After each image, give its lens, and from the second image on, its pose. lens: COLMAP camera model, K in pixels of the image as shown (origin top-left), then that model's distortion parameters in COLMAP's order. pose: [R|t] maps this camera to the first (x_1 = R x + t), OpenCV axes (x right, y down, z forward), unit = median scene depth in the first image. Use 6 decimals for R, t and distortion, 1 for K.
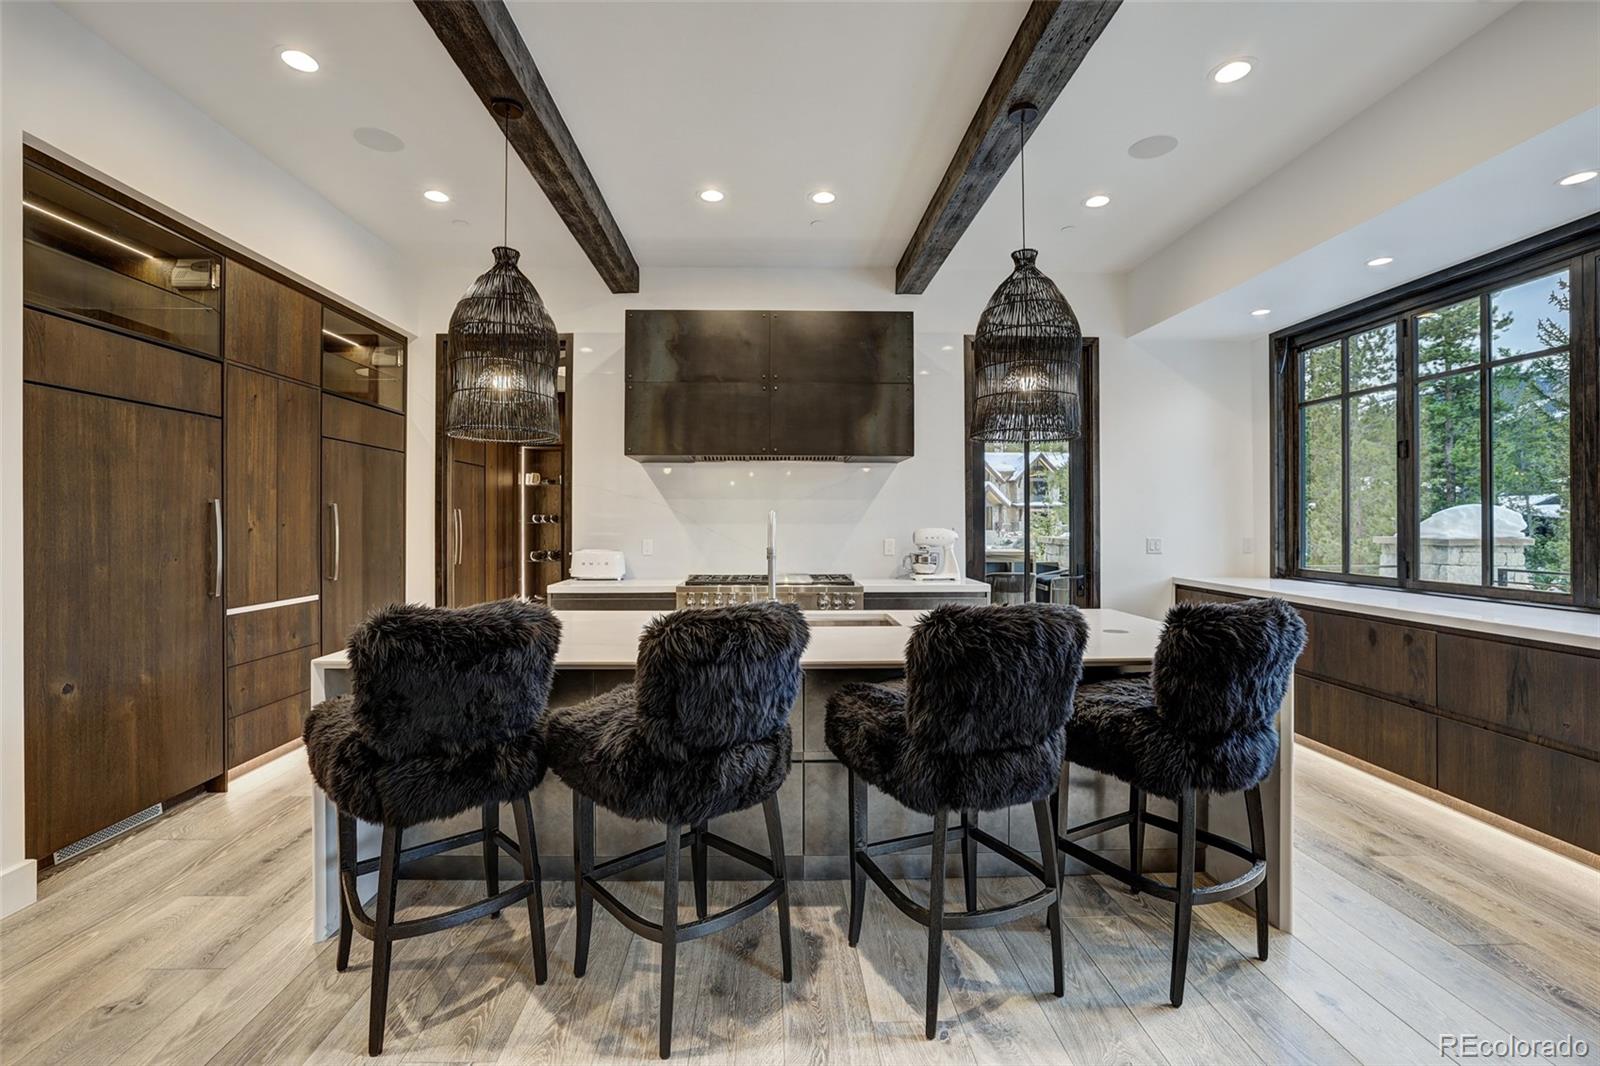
lens RADIAL K [[704.2, 0, 798.3], [0, 704.2, 522.8], [0, 0, 1]] dist [-0.000982, -0.000057]
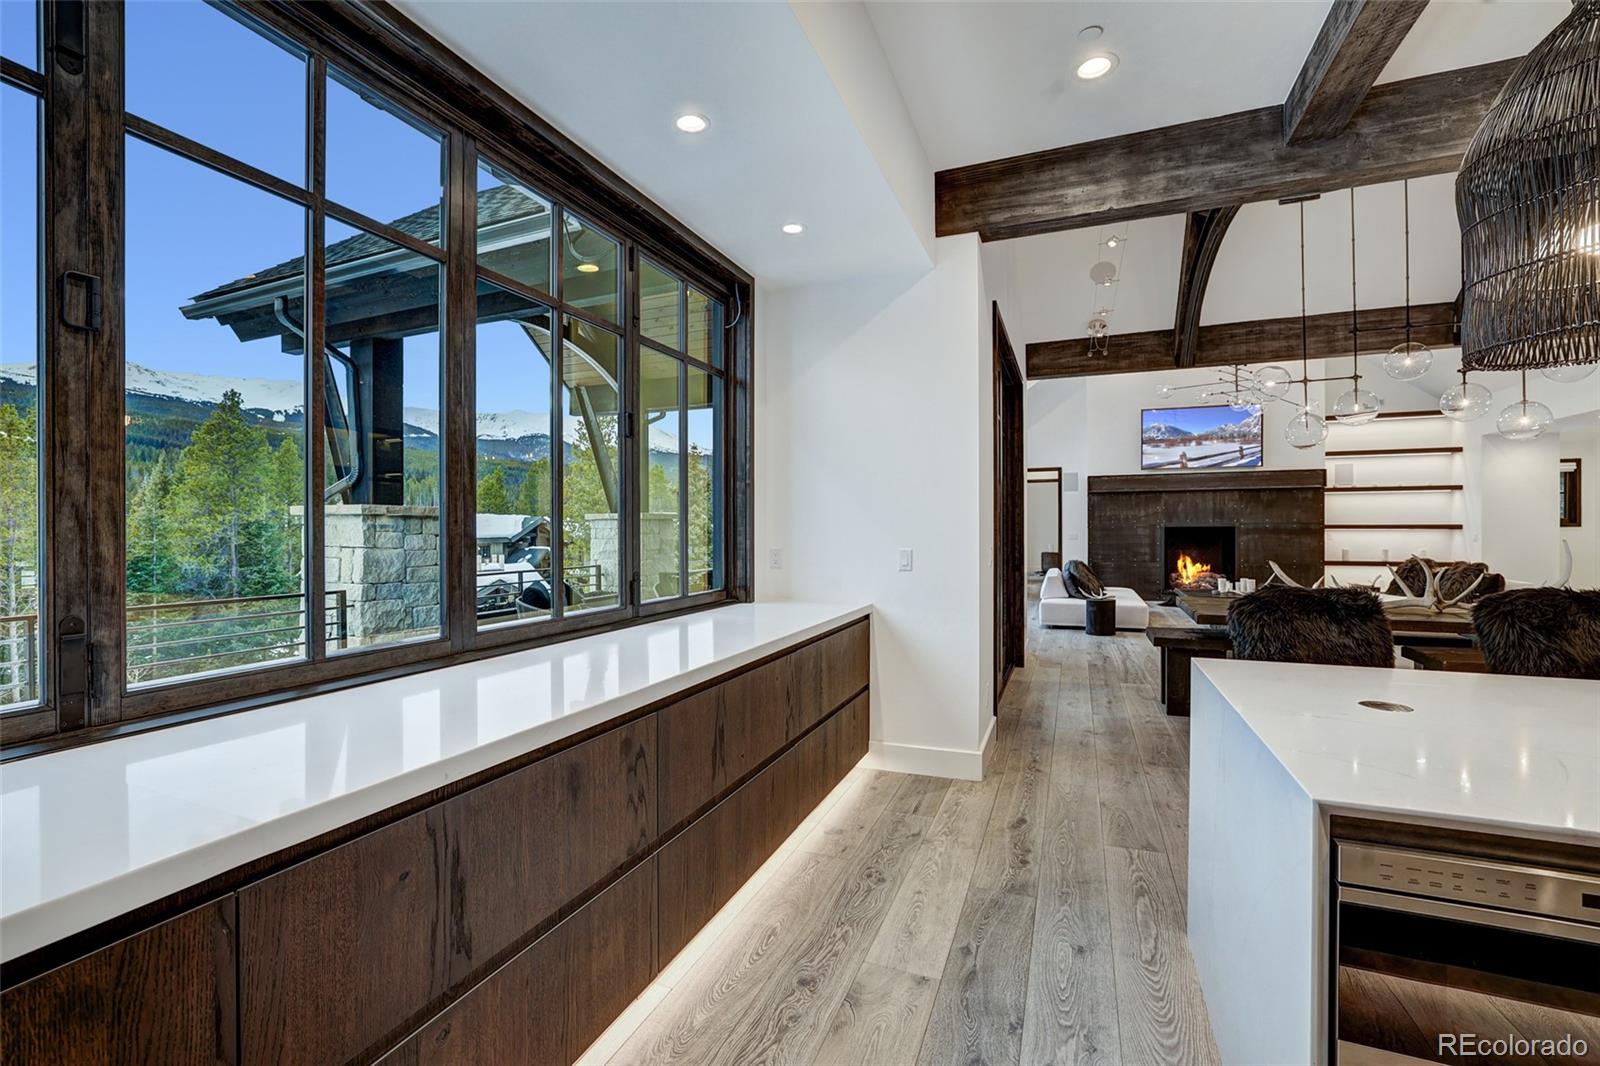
lens RADIAL K [[704.2, 0, 798.3], [0, 704.2, 522.8], [0, 0, 1]] dist [-0.000982, -0.000057]
pose [[-0.906683, 0.003841, 0.421795, 0.602387], [0.001089, 0.999977, -0.006765, -0.002586], [-0.421811, -0.005675, -0.906666, 1.659286]]
